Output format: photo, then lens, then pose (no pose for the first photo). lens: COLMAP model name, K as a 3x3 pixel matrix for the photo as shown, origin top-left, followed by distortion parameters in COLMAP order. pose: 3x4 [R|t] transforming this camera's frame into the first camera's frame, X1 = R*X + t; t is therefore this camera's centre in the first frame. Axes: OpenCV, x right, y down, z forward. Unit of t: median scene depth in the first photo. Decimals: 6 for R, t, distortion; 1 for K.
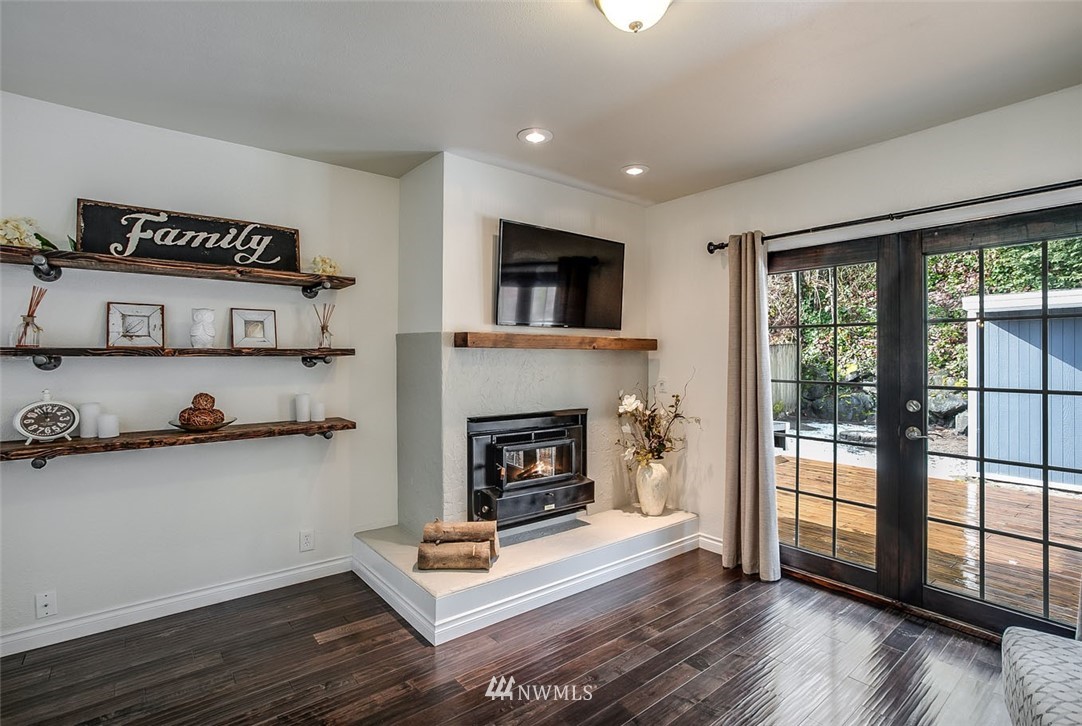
lens RADIAL K [[525.7, 0, 540.7], [0, 525.7, 354.7], [0, 0, 1]] dist [-0.040188, 0.000874]
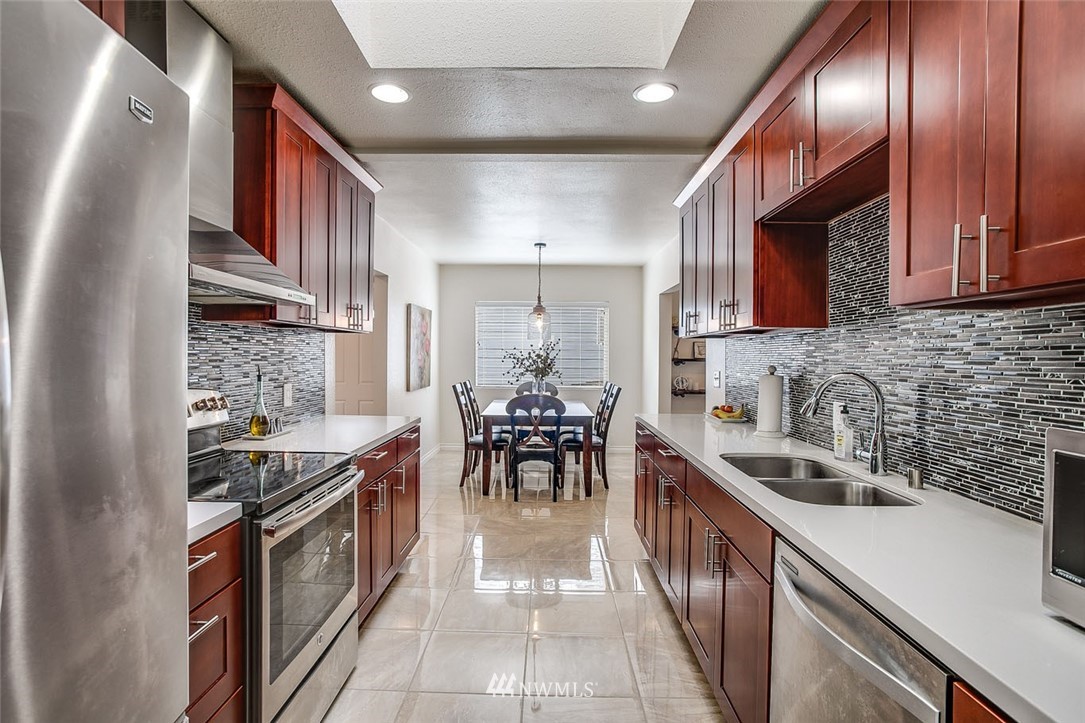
lens RADIAL K [[539.7, 0, 534.7], [0, 539.7, 354.1], [0, 0, 1]] dist [-0.066636, 0.026010]
pose [[0.762346, 0.006726, -0.647134, 0.322600], [-0.009178, 0.999958, -0.000419, -0.023573], [0.647104, 0.006259, 0.762376, -1.525567]]
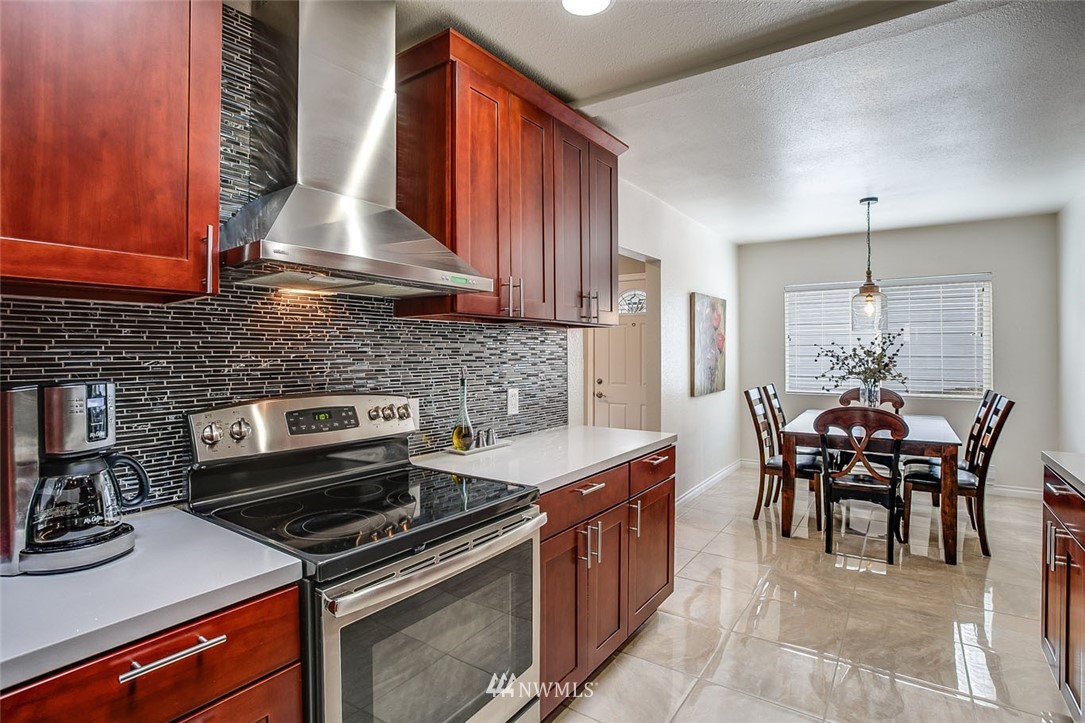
lens RADIAL K [[539.7, 0, 534.7], [0, 539.7, 354.1], [0, 0, 1]] dist [-0.066636, 0.026010]
pose [[0.269429, 0.003363, -0.963014, 0.163813], [0.002437, 0.999988, 0.004173, -0.022840], [0.963017, -0.003471, 0.269417, -1.238674]]
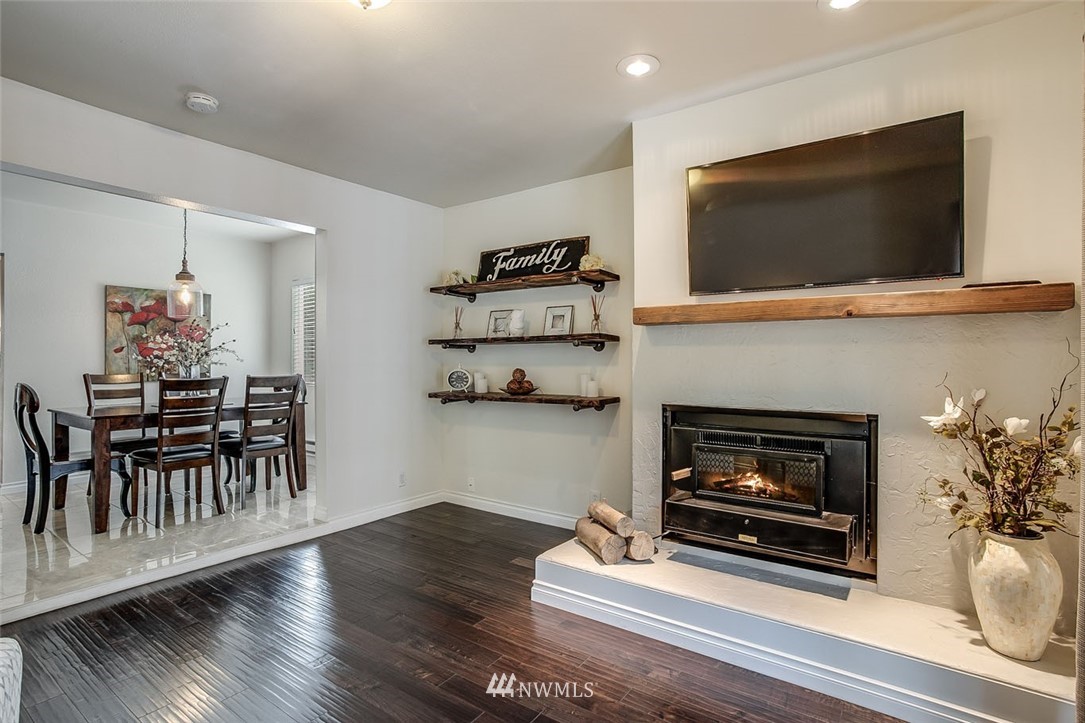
lens RADIAL K [[551.5, 0, 542.5], [0, 551.5, 361.5], [0, 0, 1]] dist [-0.002651, -0.000358]
pose [[0.251122, -0.002747, -0.967952, 0.781466], [0.004108, 0.999990, -0.001772, 0.053916], [0.967947, -0.003531, 0.251130, 0.616931]]
